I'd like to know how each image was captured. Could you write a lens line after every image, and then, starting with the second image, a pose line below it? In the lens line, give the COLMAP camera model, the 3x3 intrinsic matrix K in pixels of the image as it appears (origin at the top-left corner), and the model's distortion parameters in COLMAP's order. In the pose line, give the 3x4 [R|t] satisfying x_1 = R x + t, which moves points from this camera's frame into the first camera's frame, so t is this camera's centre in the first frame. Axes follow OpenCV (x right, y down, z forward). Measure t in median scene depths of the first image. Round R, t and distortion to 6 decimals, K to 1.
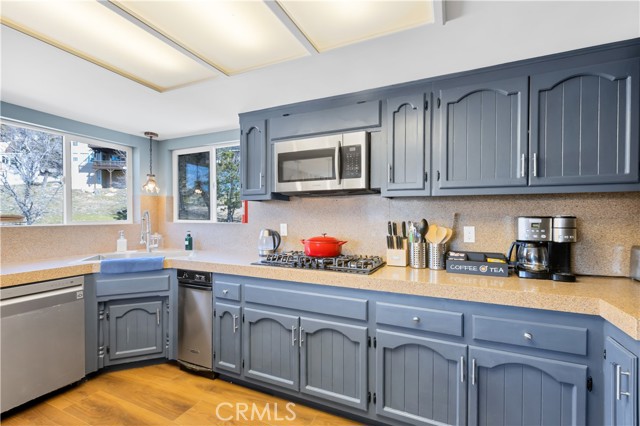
lens RADIAL K [[284.8, 0, 317.5], [0, 284.8, 219.8], [0, 0, 1]] dist [0.013371, -0.001715]
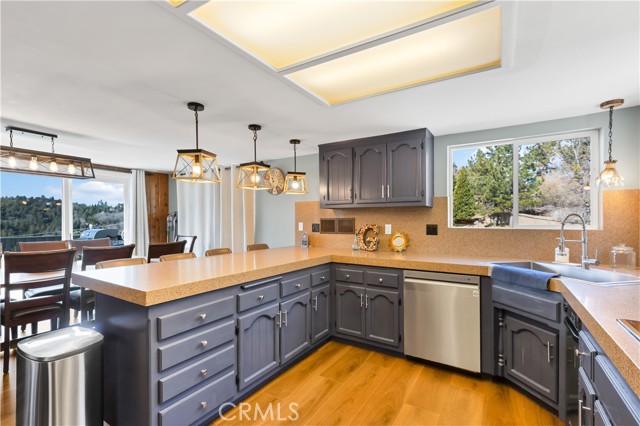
lens RADIAL K [[284.8, 0, 303.8], [0, 284.8, 219.2], [0, 0, 1]] dist [0.013371, -0.001715]
pose [[-0.101713, 0.008148, -0.994780, 0.291328], [-0.008545, 0.999922, 0.009064, -0.019677], [0.994777, 0.009422, -0.101636, 0.454970]]
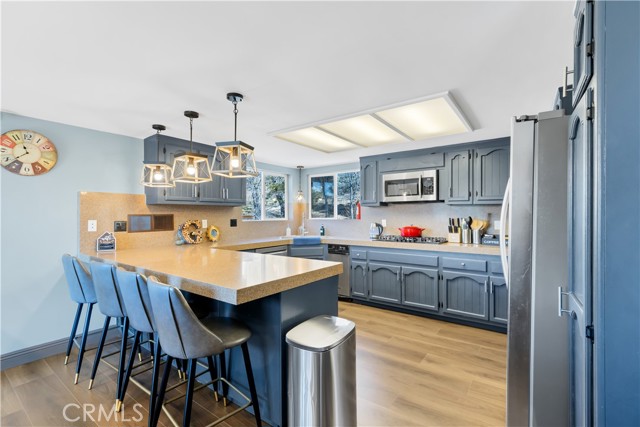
lens RADIAL K [[284.8, 0, 325.3], [0, 284.8, 216.8], [0, 0, 1]] dist [0.013371, -0.001715]
pose [[0.985119, -0.002109, -0.171861, -0.207244], [0.000469, 0.999954, -0.009581, 0.016112], [0.171873, 0.009358, 0.985075, -0.888357]]
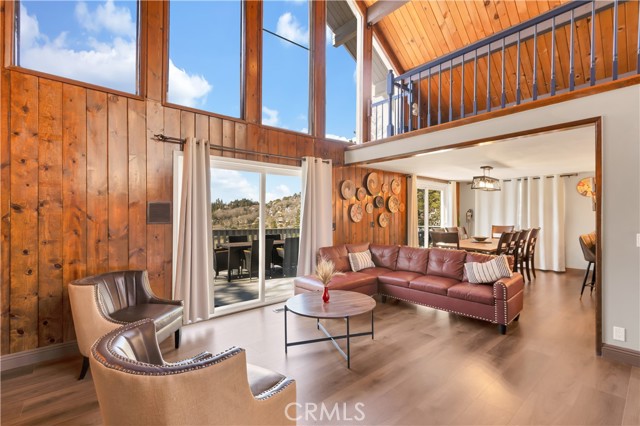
lens RADIAL K [[284.8, 0, 334.0], [0, 284.8, 218.2], [0, 0, 1]] dist [0.013371, -0.001715]
pose [[-0.373431, 0.007743, -0.927626, 1.862380], [-0.010468, 0.999866, 0.012560, 0.034683], [0.927599, 0.014401, -0.373300, -1.176268]]
